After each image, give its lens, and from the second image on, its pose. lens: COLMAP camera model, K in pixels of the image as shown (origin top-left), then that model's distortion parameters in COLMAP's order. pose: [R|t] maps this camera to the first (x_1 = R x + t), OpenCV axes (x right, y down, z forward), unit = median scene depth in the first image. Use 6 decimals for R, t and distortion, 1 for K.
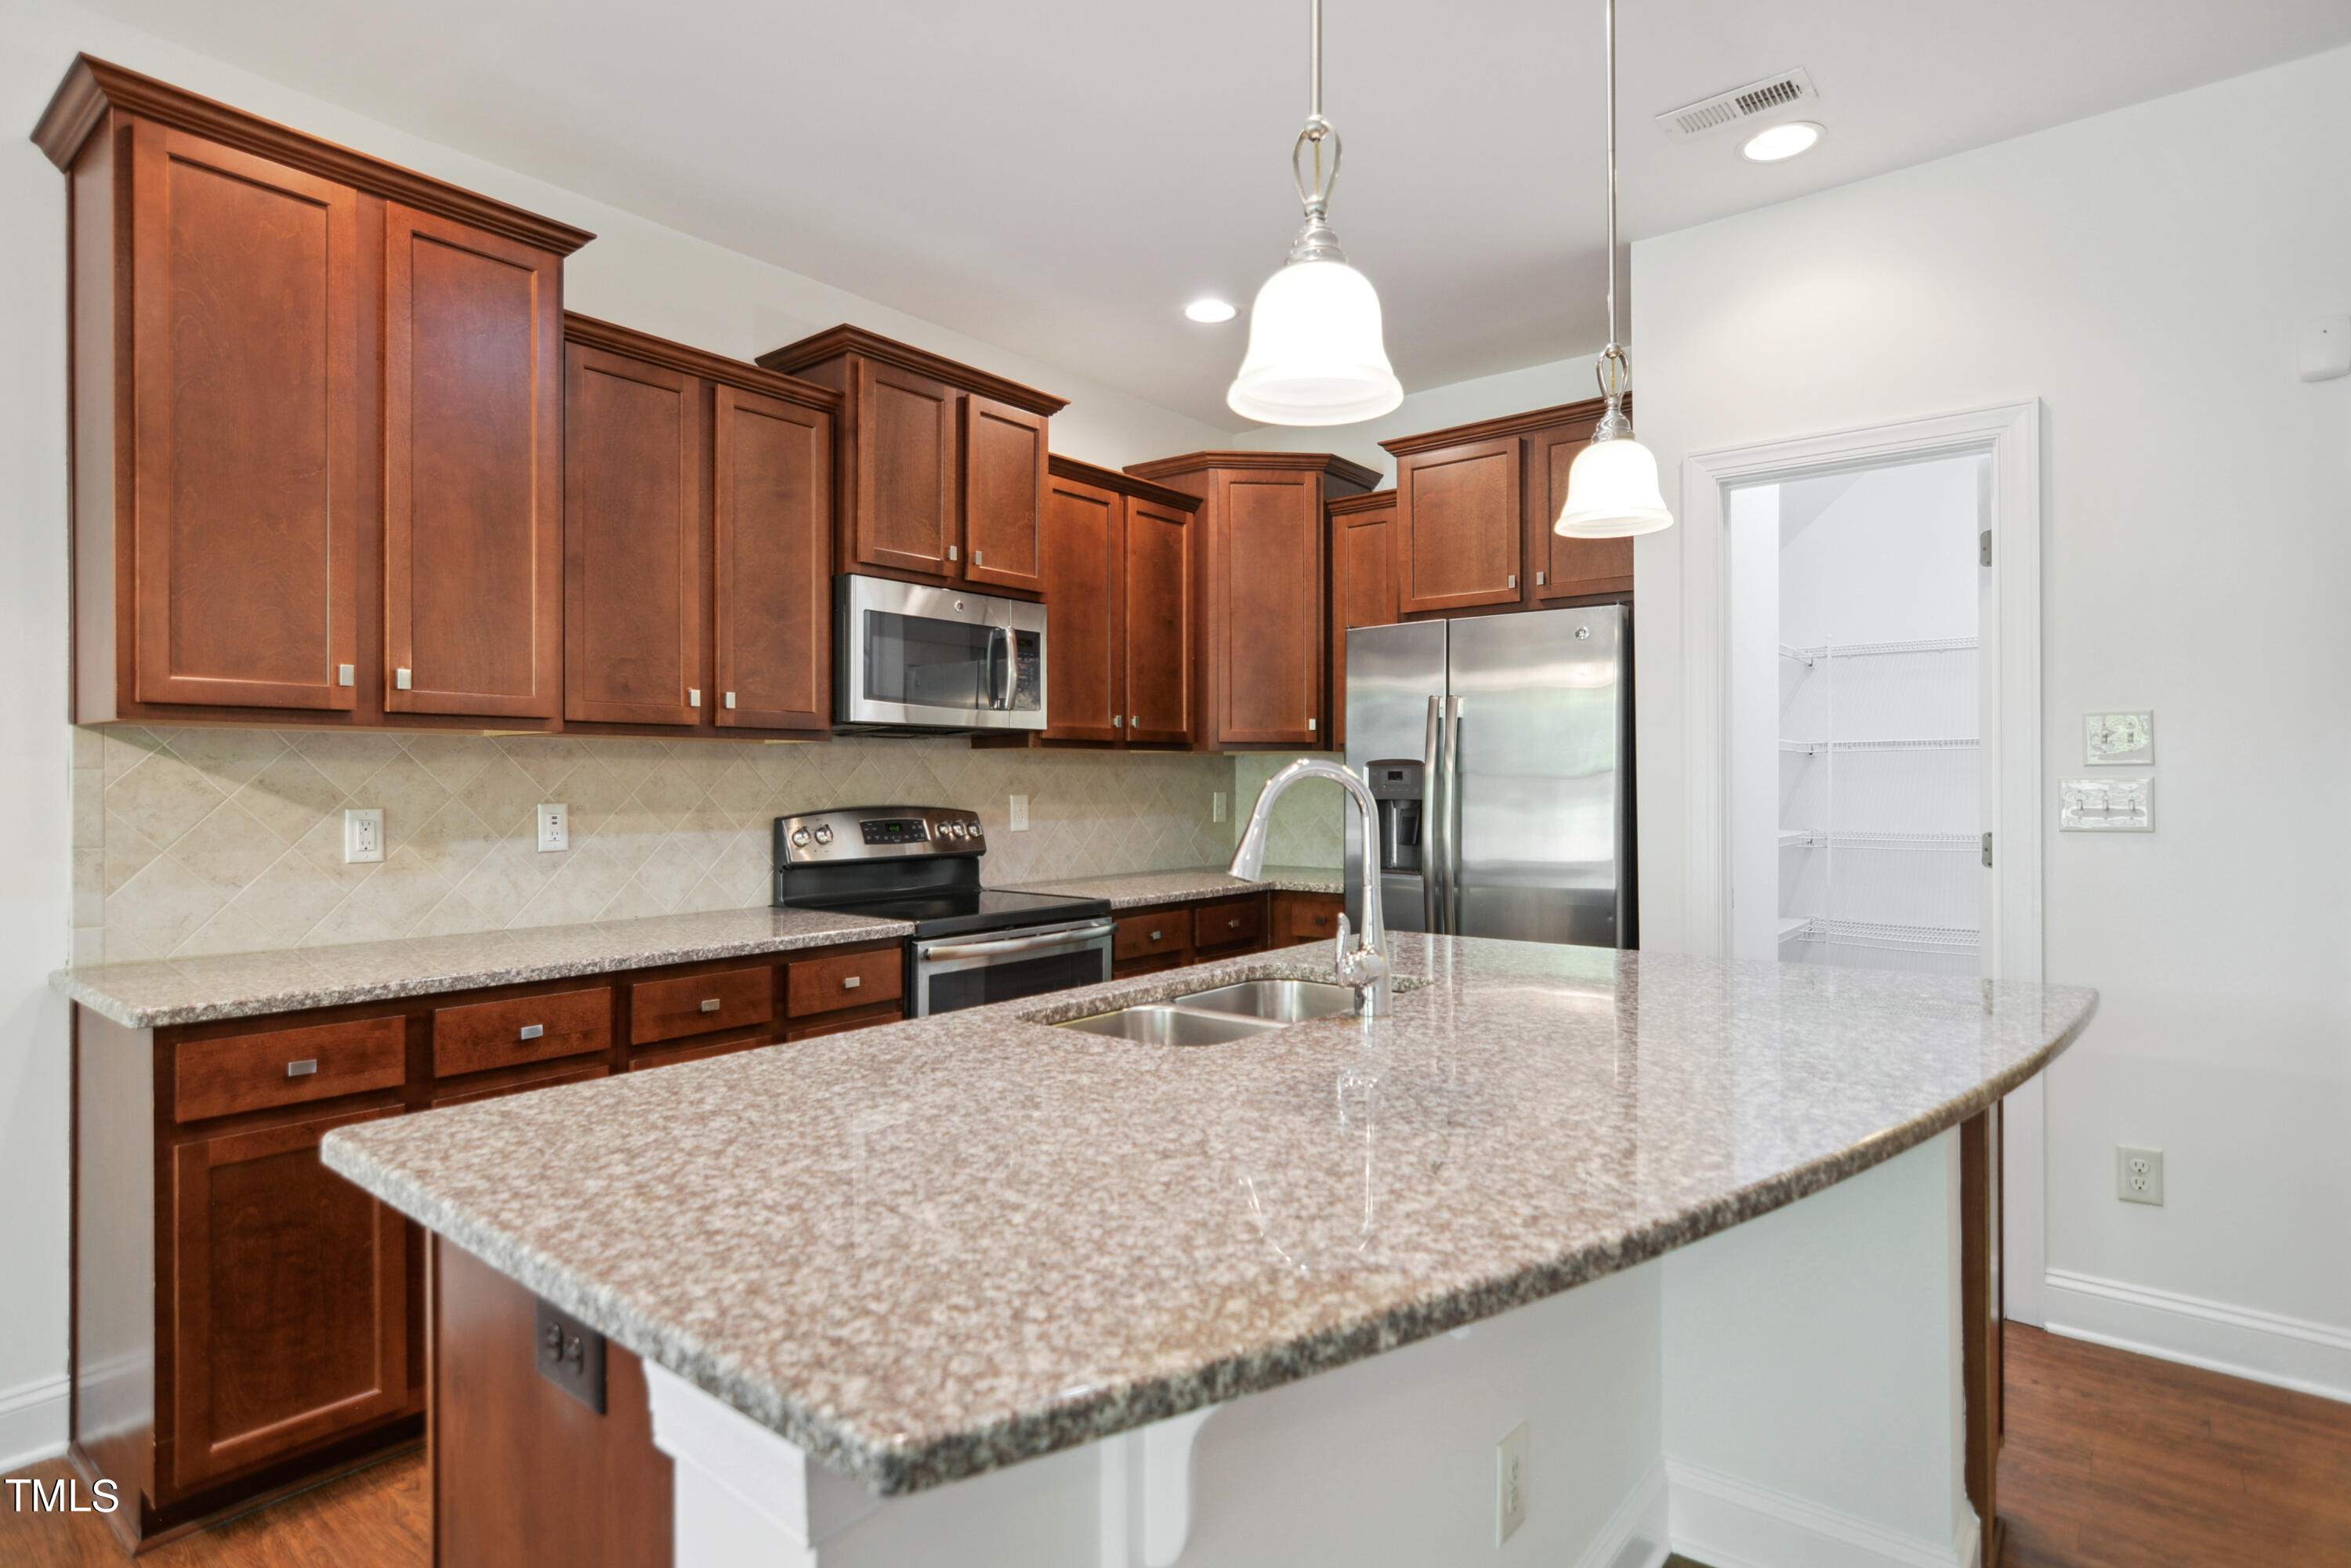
lens RADIAL K [[1212.1, 0, 1142.0], [0, 1212.1, 778.1], [0, 0, 1]] dist [0.001376, 0.000215]
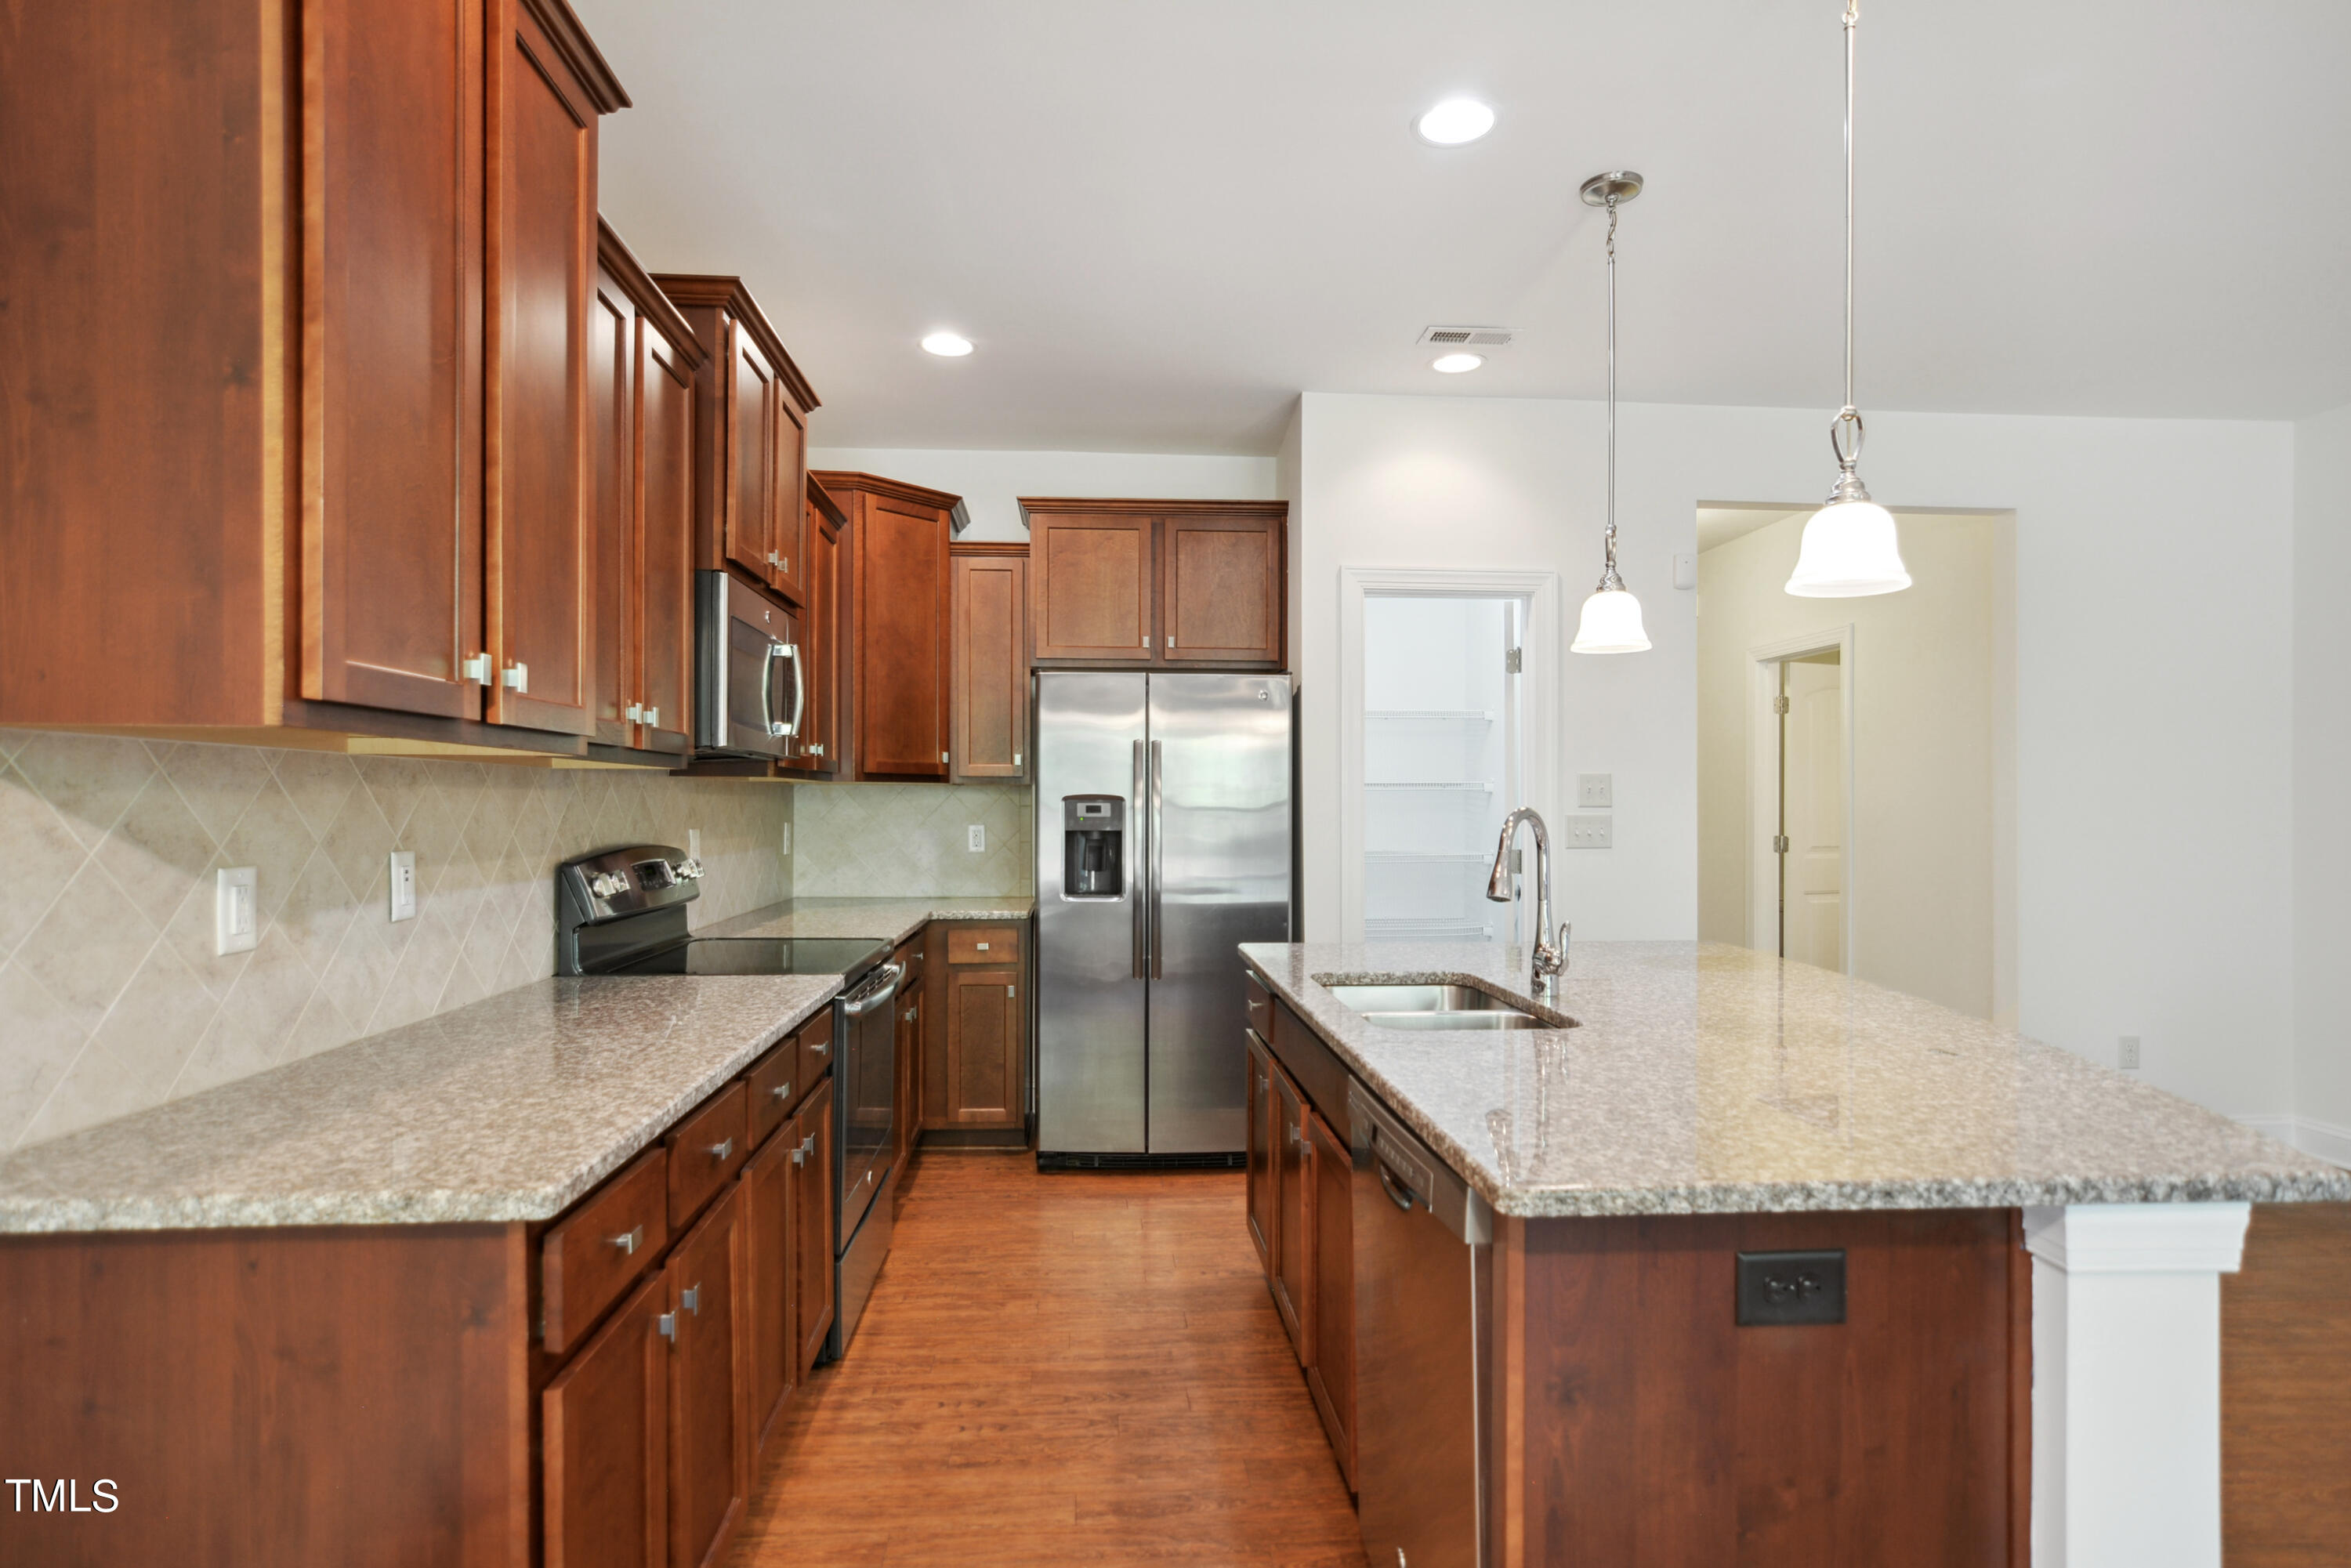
lens RADIAL K [[1212.1, 0, 1162.5], [0, 1212.1, 814.0], [0, 0, 1]] dist [0.001376, 0.000215]
pose [[0.719567, -0.002008, 0.694420, -0.594459], [-0.005699, 0.999945, 0.008797, -0.008528], [-0.694399, -0.010288, 0.719516, 0.175283]]
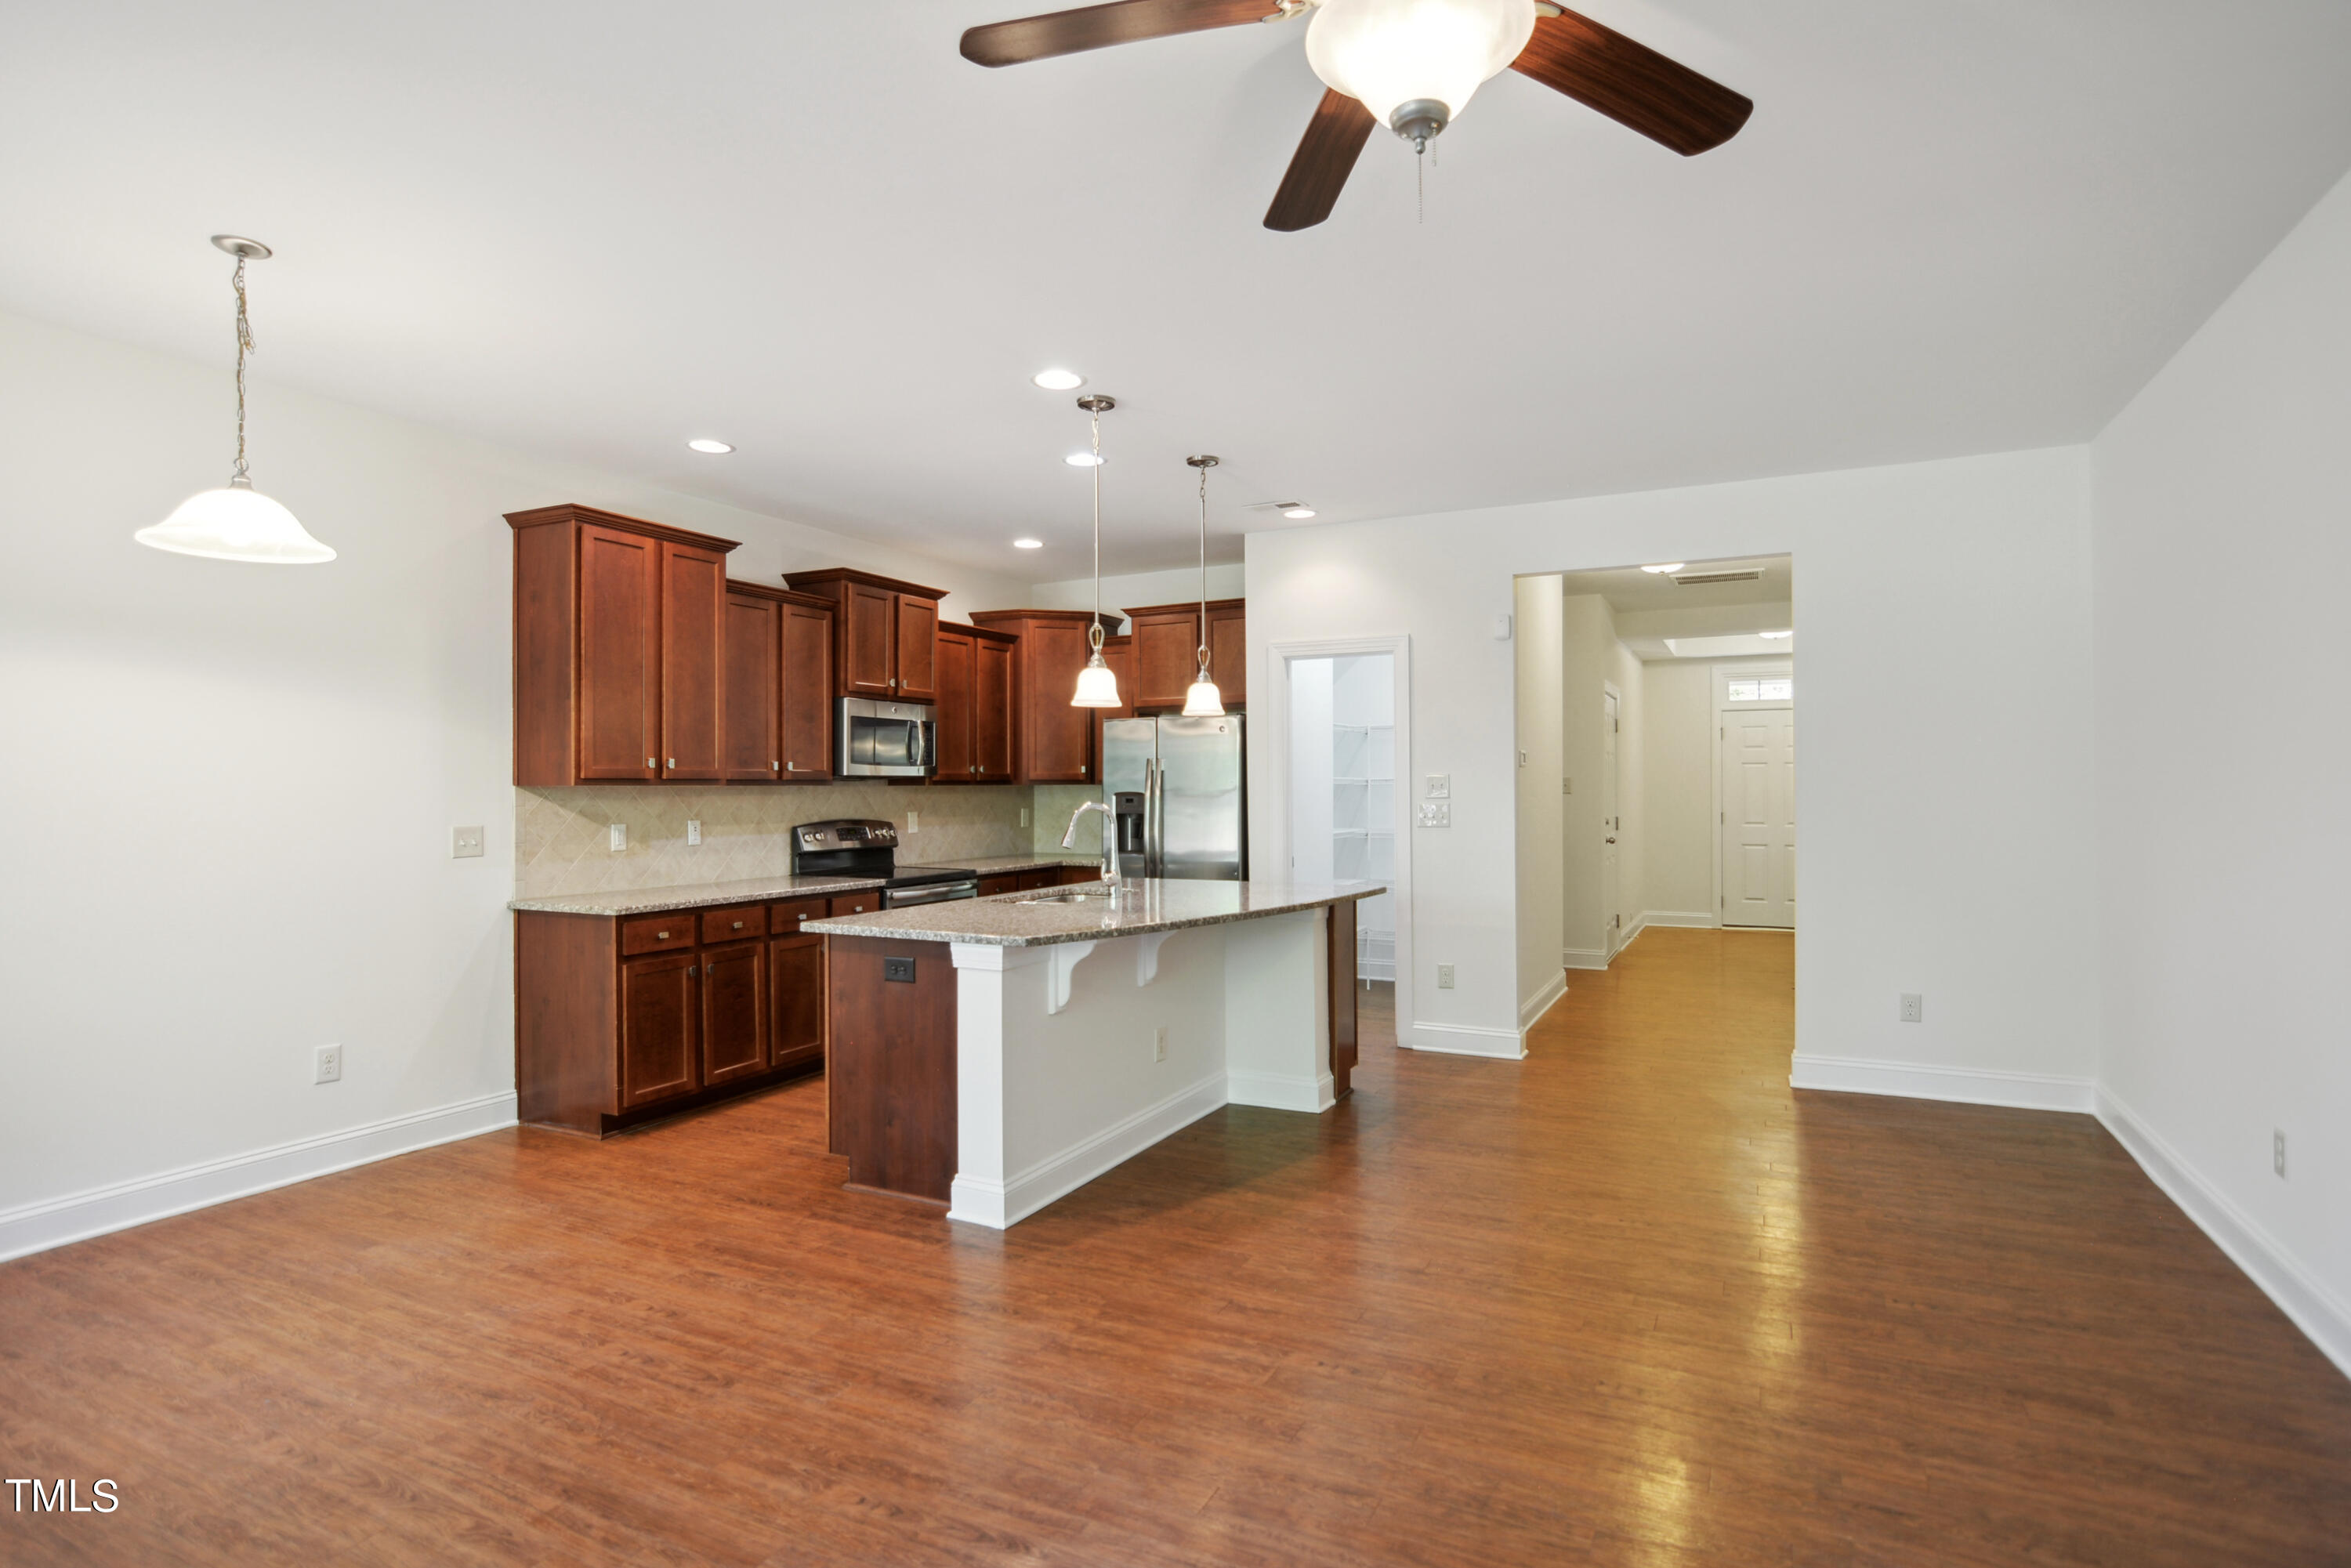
lens RADIAL K [[1193.9, 0, 1162.8], [0, 1193.9, 785.7], [0, 0, 1]] dist [-0.014198, 0.008234]
pose [[0.976016, -0.002866, 0.217682, -0.157300], [0.002775, 0.999996, 0.000723, -0.029629], [-0.217683, -0.000102, 0.976020, -0.901016]]
